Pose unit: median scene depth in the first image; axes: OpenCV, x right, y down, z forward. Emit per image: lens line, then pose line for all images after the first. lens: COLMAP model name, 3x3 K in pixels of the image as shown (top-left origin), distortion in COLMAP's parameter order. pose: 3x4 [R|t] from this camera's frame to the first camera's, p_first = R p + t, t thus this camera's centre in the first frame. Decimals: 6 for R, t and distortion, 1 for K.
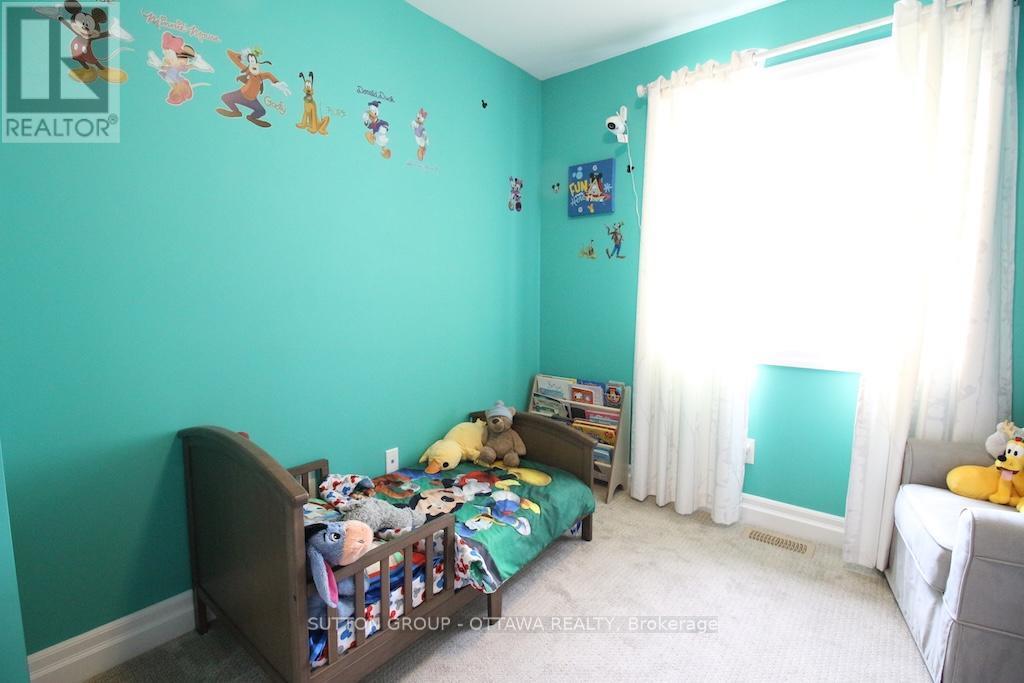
lens RADIAL K [[471.6, 0, 511.9], [0, 471.6, 336.7], [0, 0, 1]] dist [0.001069, -0.015296]
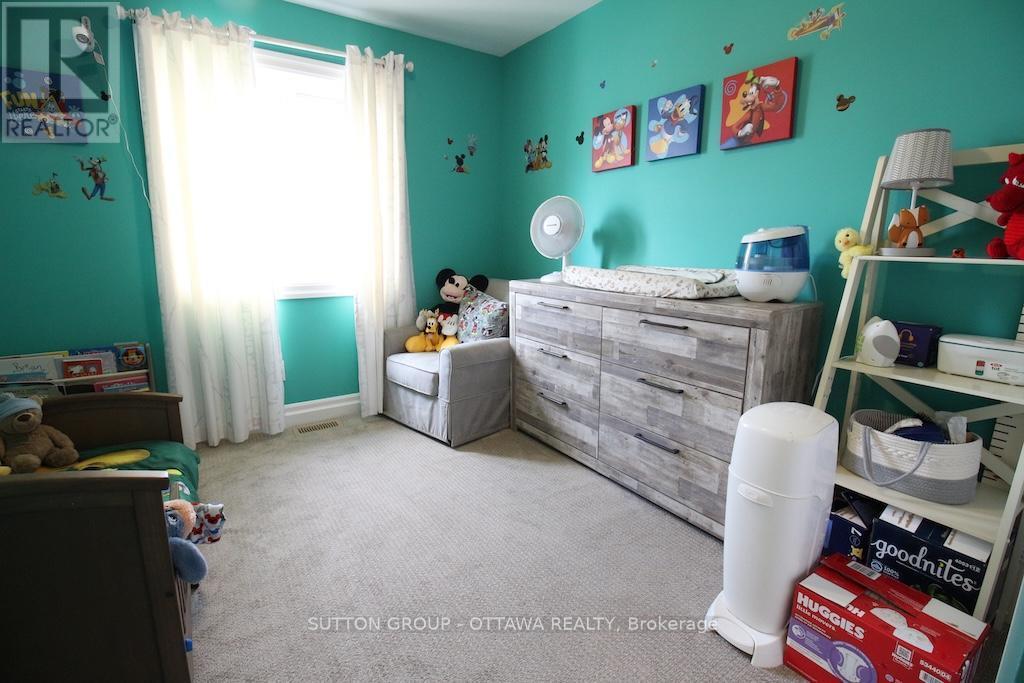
lens RADIAL K [[471.6, 0, 511.9], [0, 471.6, 336.7], [0, 0, 1]] dist [0.001069, -0.015296]
pose [[0.278379, -0.184240, 0.942635, -0.488685], [0.083302, 0.982363, 0.167404, -0.002890], [-0.956852, 0.031921, 0.288817, 0.058997]]
